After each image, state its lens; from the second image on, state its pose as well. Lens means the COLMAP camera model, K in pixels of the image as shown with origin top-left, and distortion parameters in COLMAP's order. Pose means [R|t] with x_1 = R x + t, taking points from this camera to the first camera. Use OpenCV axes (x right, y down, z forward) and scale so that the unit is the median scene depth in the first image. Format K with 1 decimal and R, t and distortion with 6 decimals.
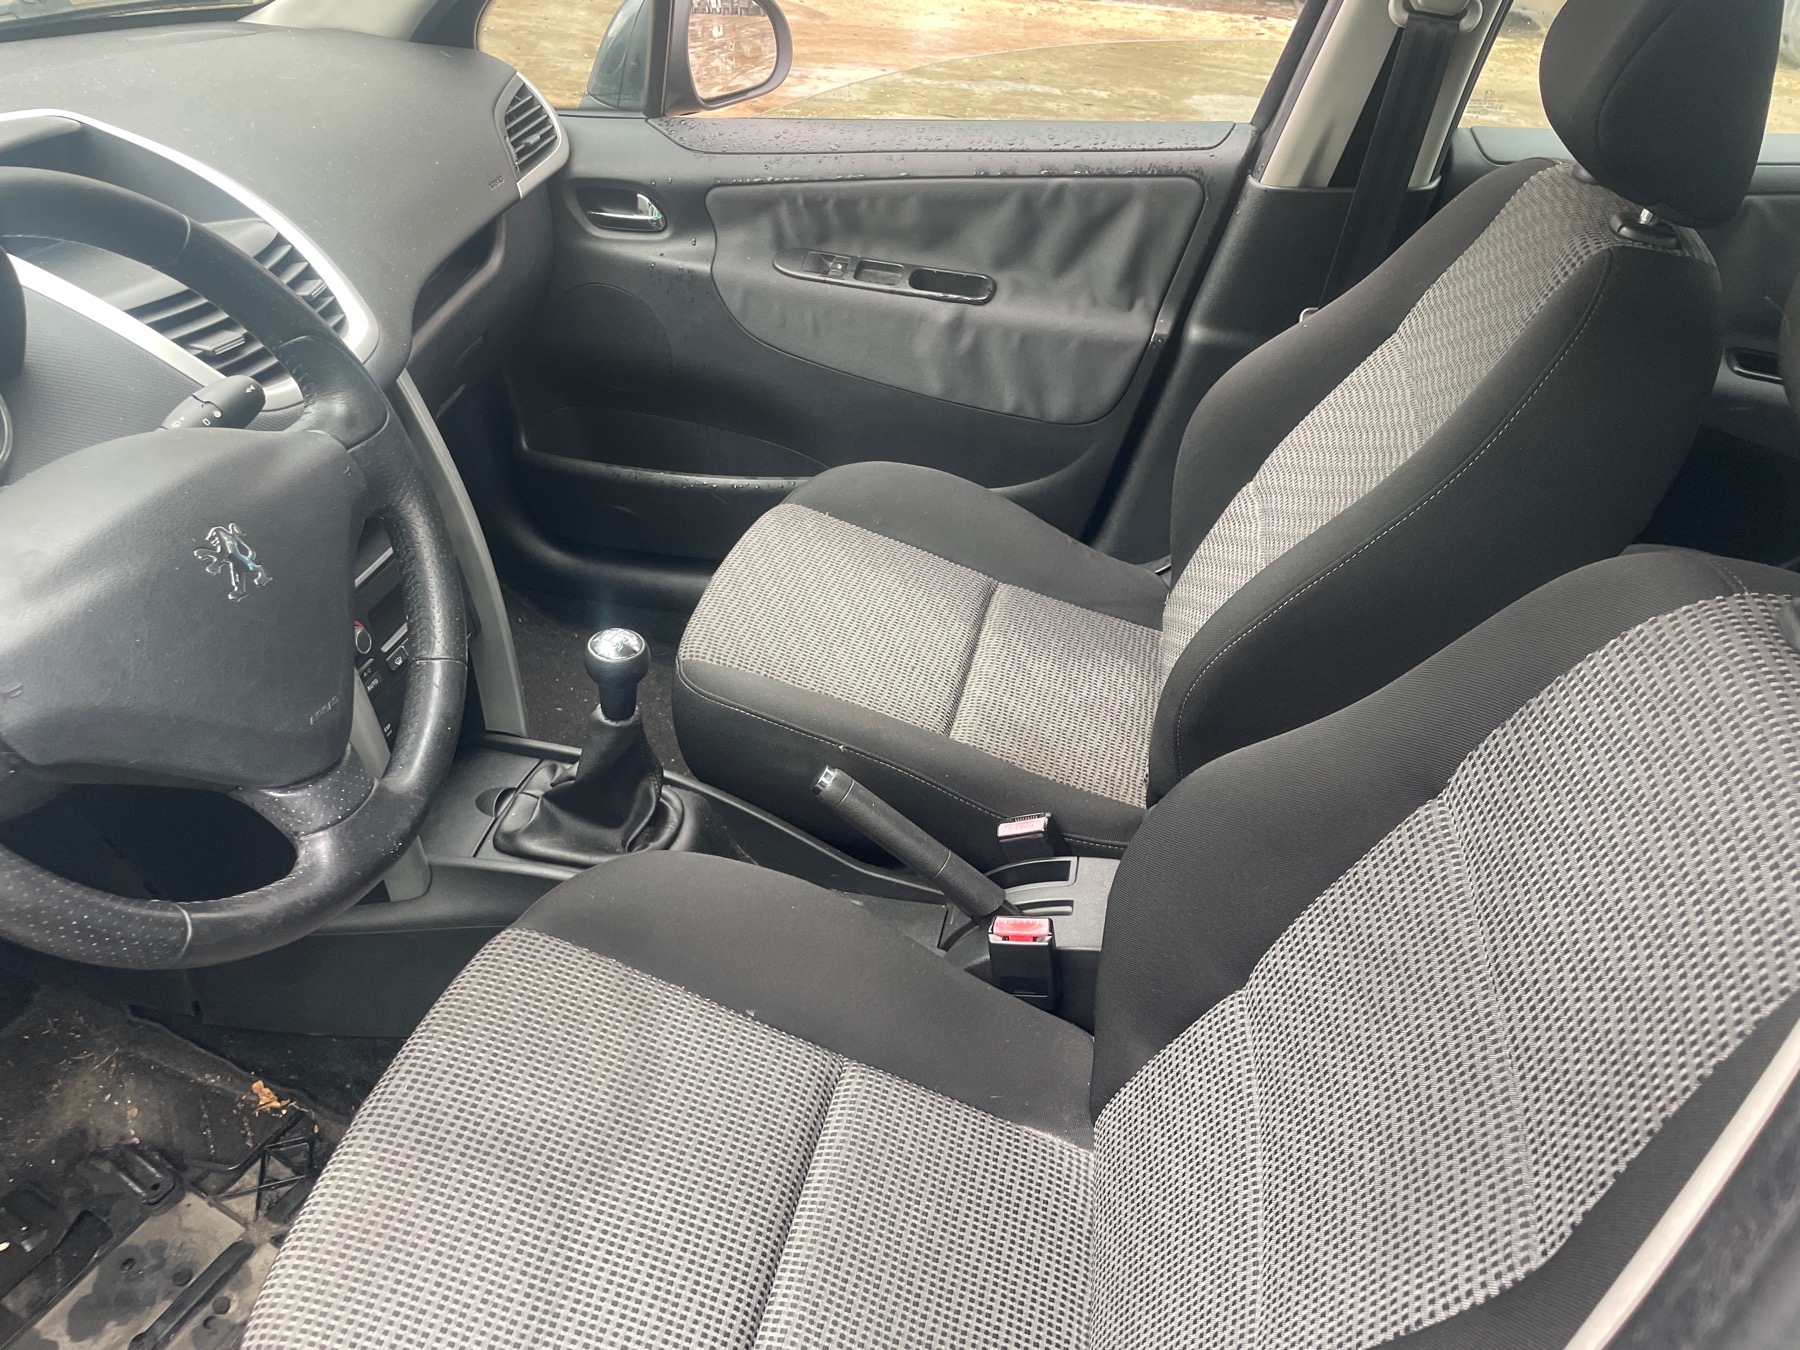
lens RADIAL K [[1358.0, 0, 884.9], [0, 1358.0, 660.9], [0, 0, 1]] dist [0.069702, -0.089011]
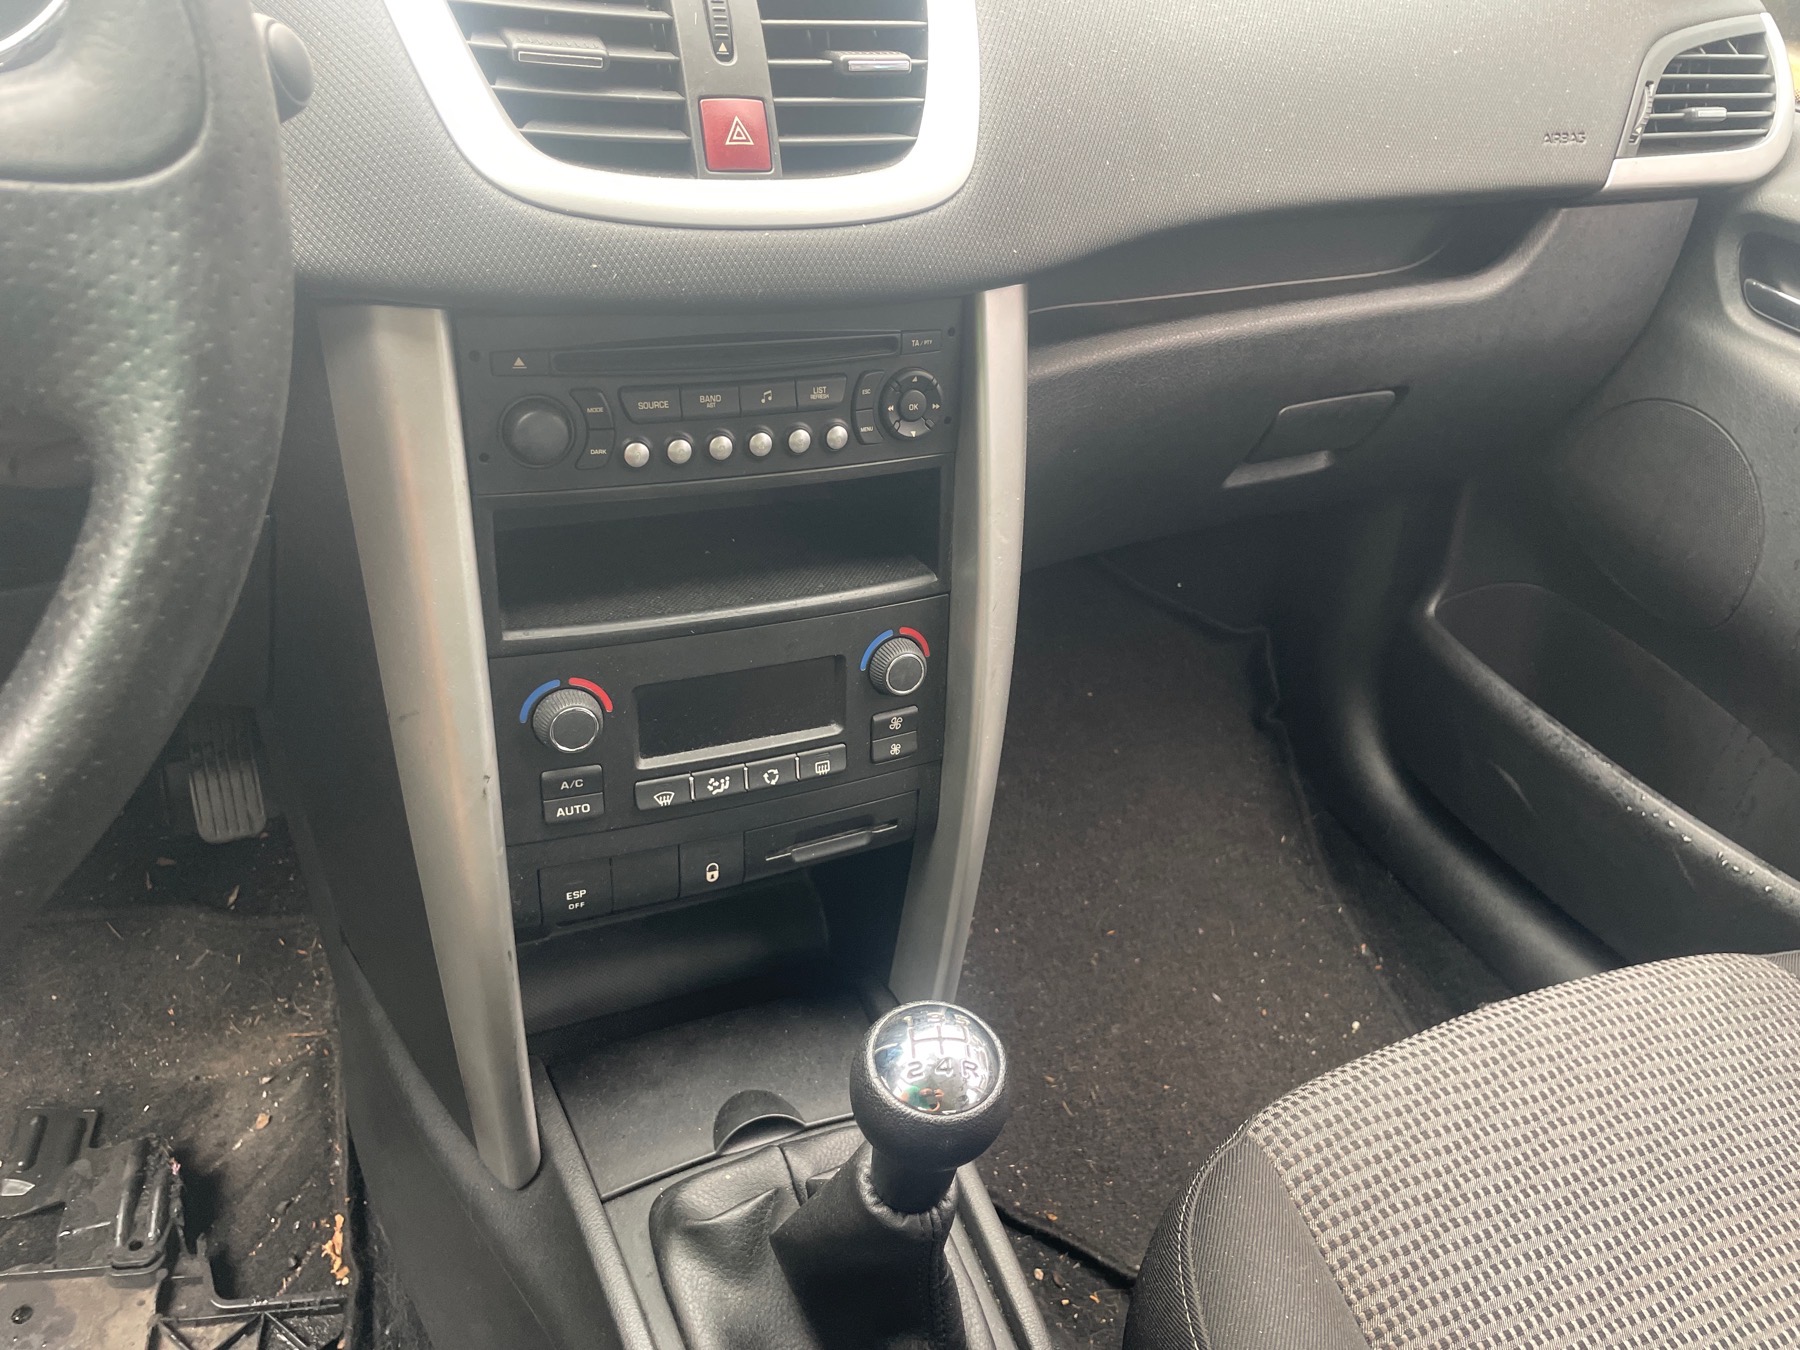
lens RADIAL K [[1358.0, 0, 926.5], [0, 1358.0, 664.2], [0, 0, 1]] dist [0.069702, -0.089011]
pose [[0.603820, 0.480694, -0.635873, -0.001885], [-0.529264, 0.838266, 0.131109, -0.148231], [0.596054, 0.257379, 0.760576, 0.622694]]
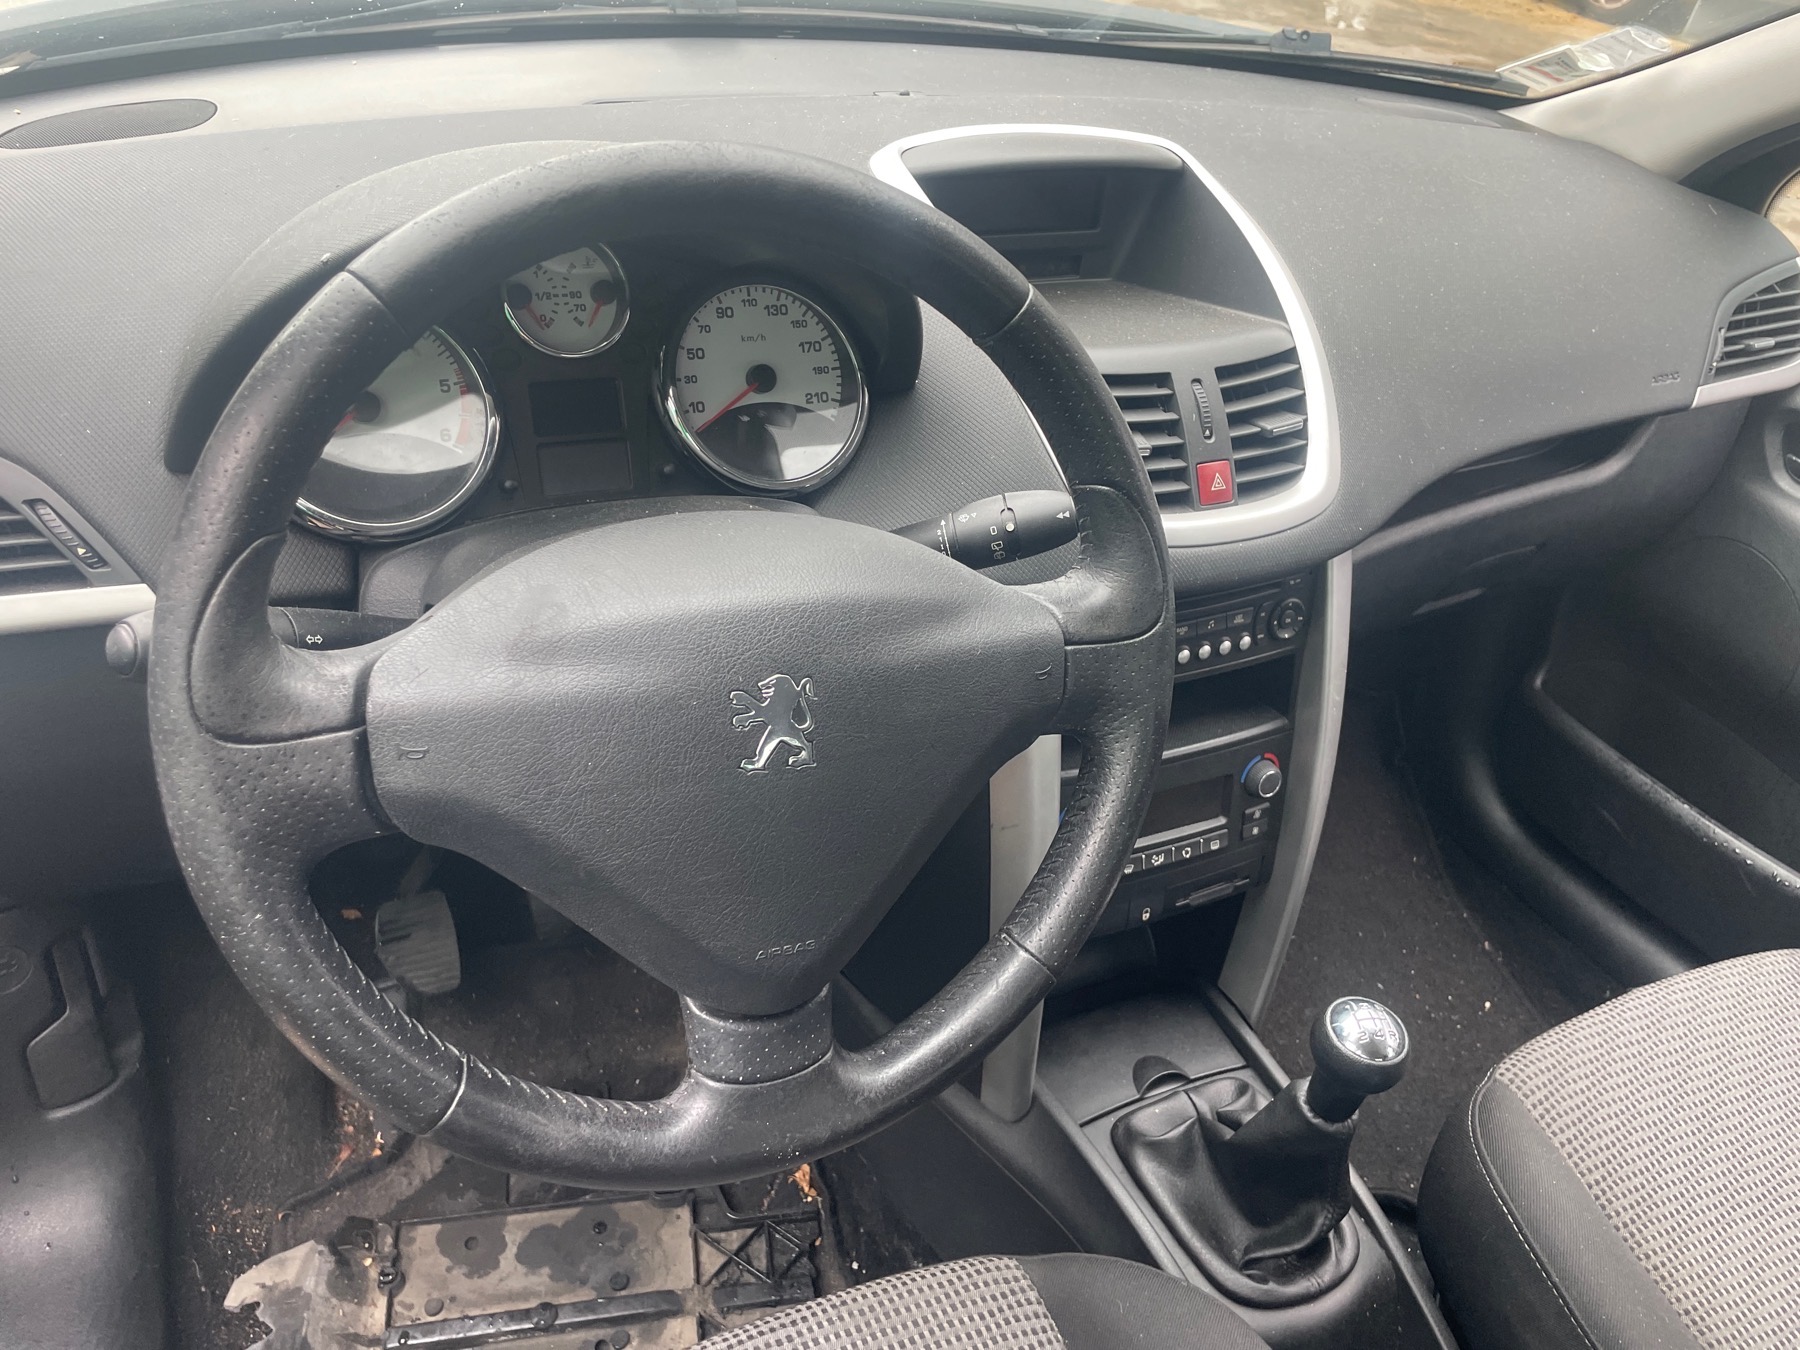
lens RADIAL K [[1358.0, 0, 901.9], [0, 1358.0, 660.7], [0, 0, 1]] dist [0.069702, -0.089011]
pose [[0.613703, 0.470784, -0.633823, 0.007557], [-0.510490, 0.849007, 0.136332, -0.134343], [0.602303, 0.239893, 0.761369, 0.272190]]
